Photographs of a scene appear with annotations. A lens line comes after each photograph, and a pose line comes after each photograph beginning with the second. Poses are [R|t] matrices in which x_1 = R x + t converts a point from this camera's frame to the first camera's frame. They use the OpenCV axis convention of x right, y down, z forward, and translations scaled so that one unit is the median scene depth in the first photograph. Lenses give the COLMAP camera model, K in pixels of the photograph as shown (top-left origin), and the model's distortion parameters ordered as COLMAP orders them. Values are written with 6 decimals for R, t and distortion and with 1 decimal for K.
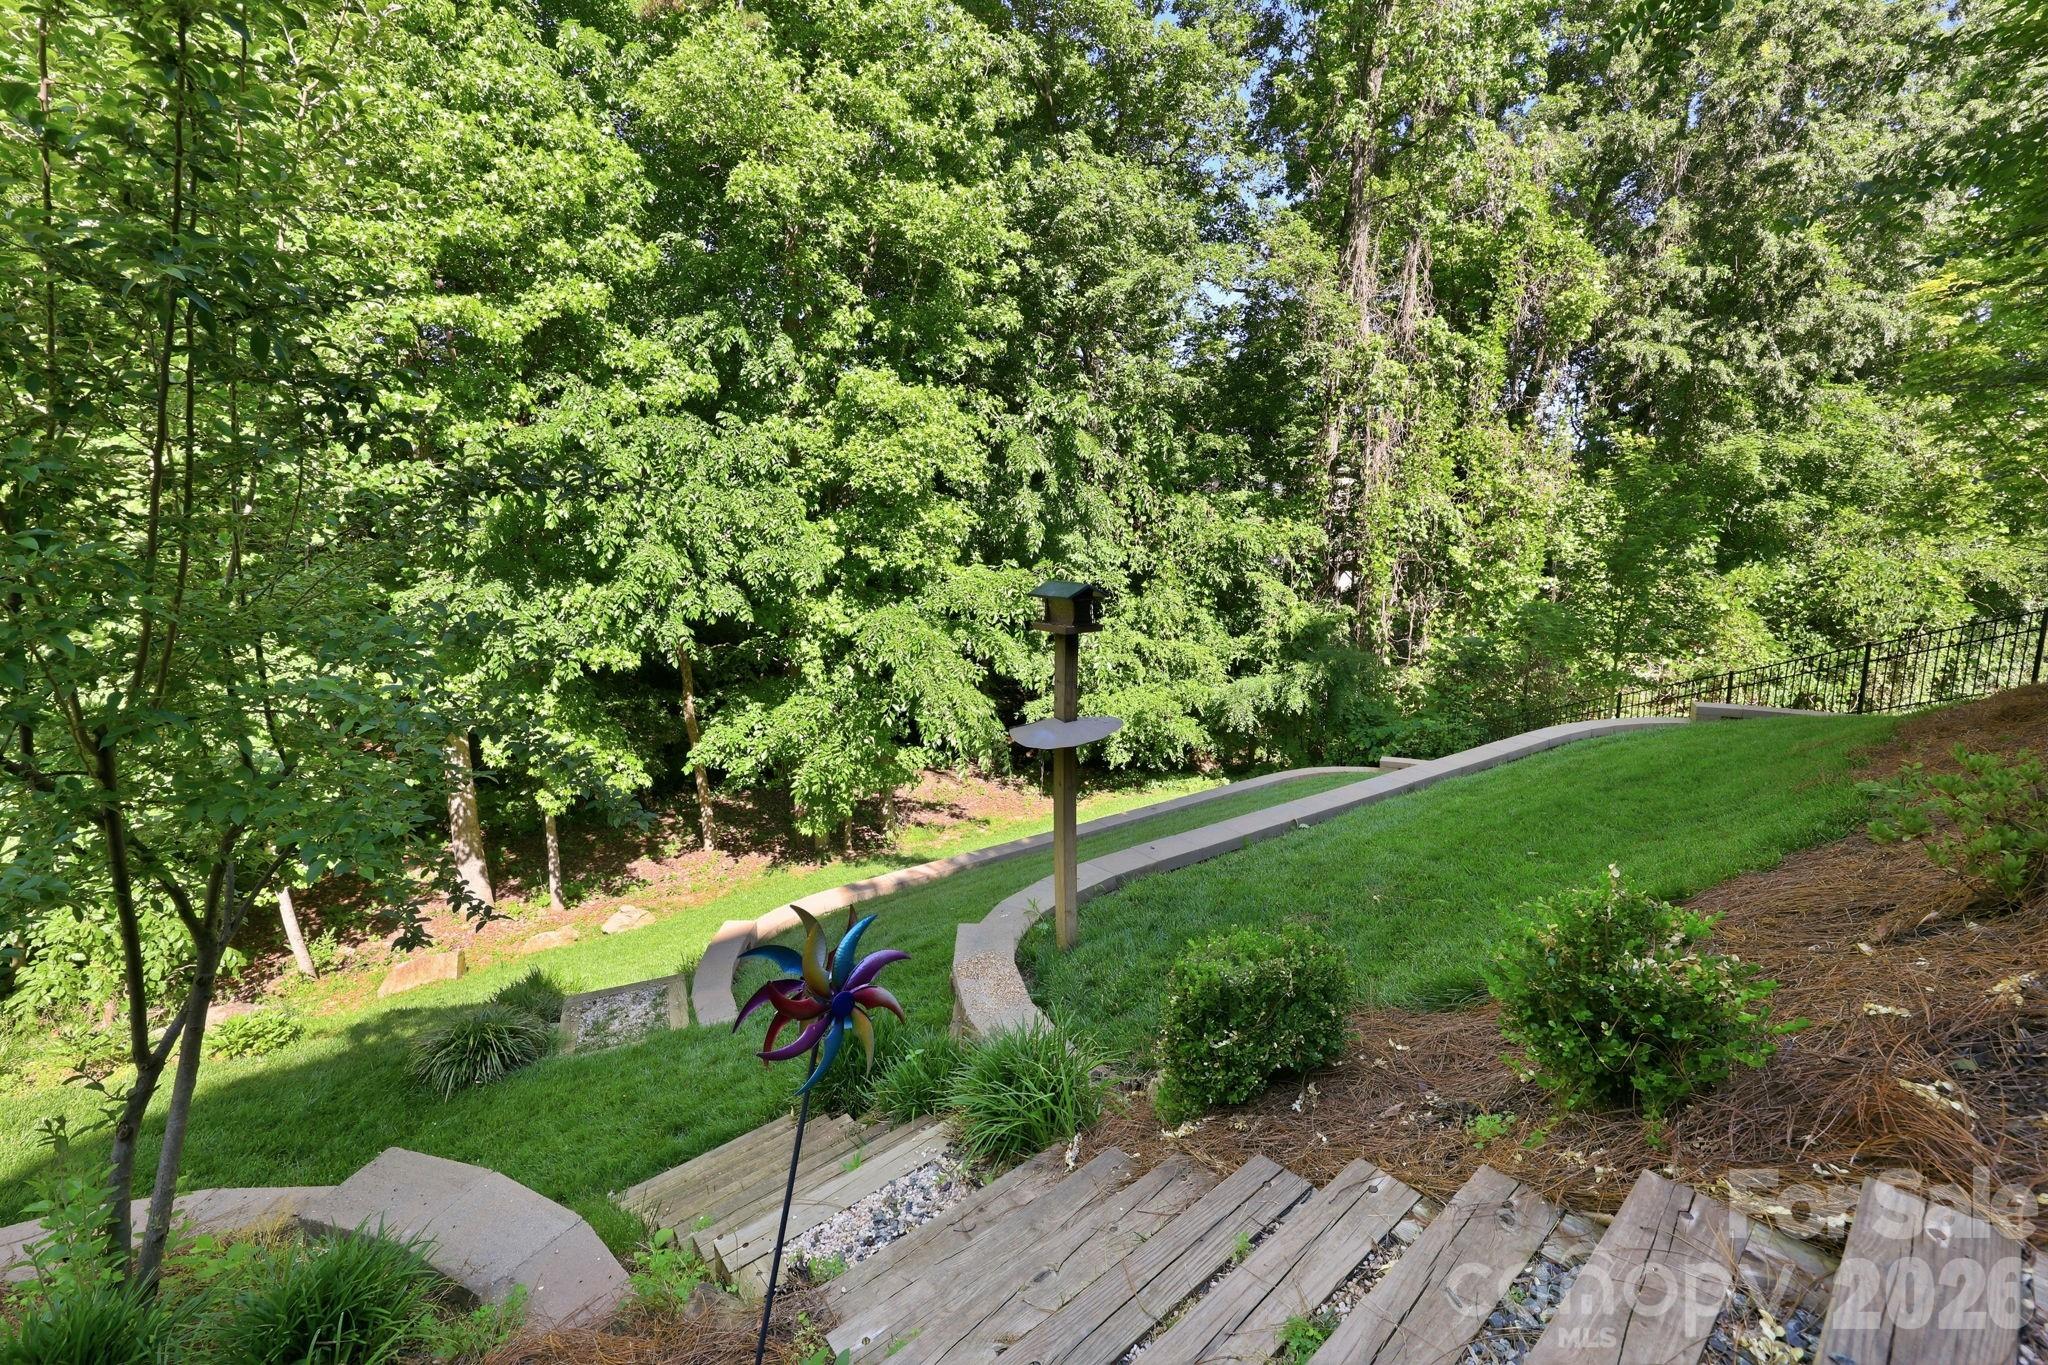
lens RADIAL K [[834.6, 0, 1024.4], [0, 834.6, 682.3], [0, 0, 1]] dist [0.013044, 0.000184]
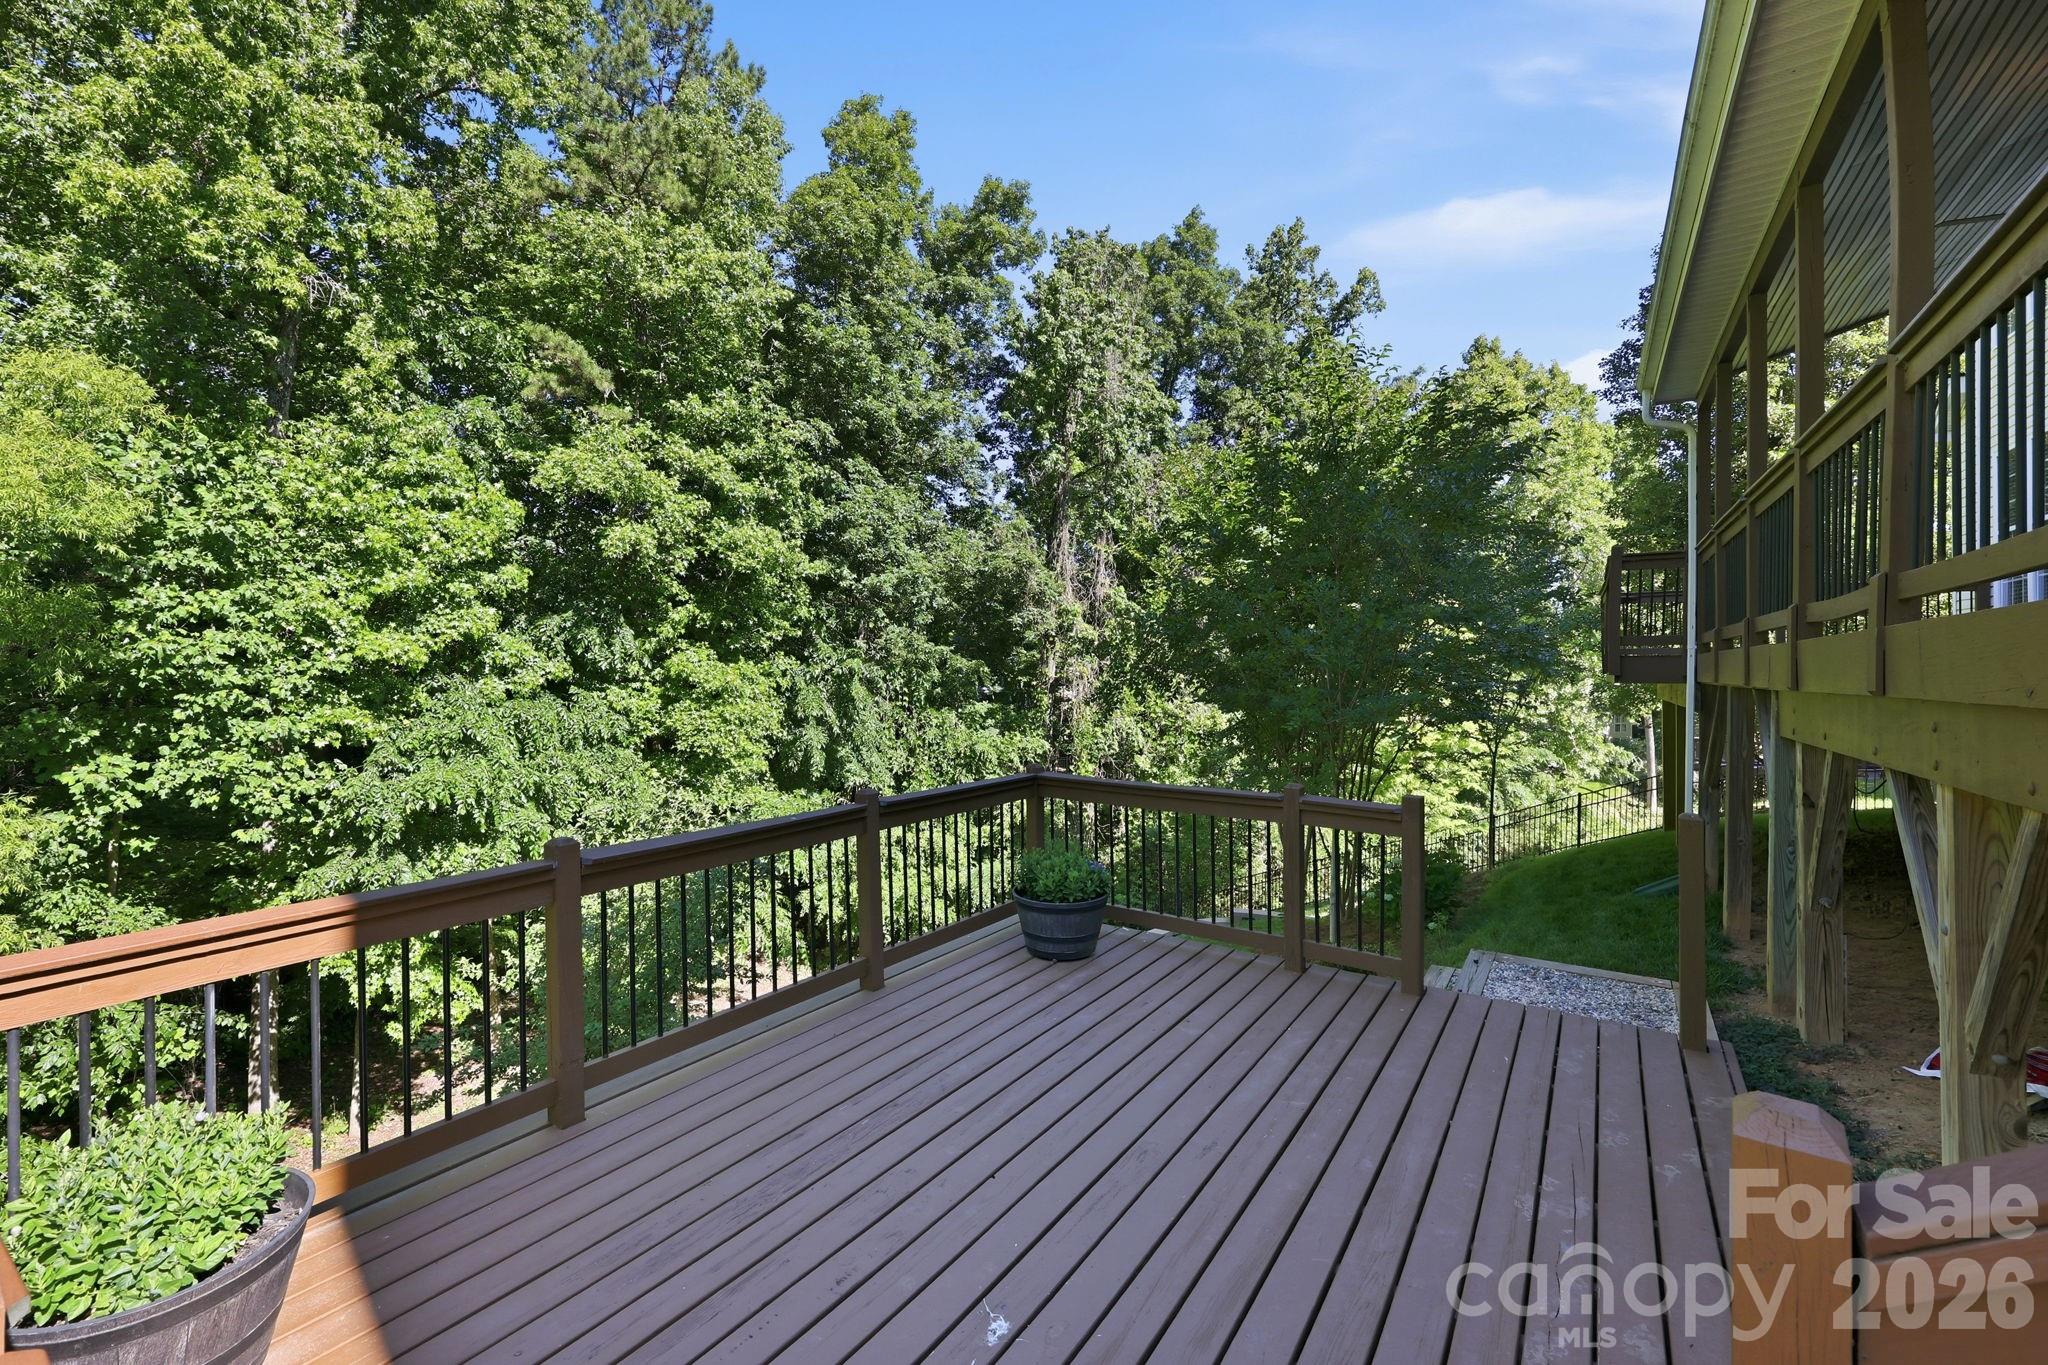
lens RADIAL K [[834.6, 0, 1025.7], [0, 834.6, 681.2], [0, 0, 1]] dist [0.013044, 0.000184]
pose [[0.958205, 0.029363, 0.284571, -0.051017], [0.018524, 0.986263, -0.164138, -0.090241], [-0.285481, 0.162549, 0.944499, -0.302816]]
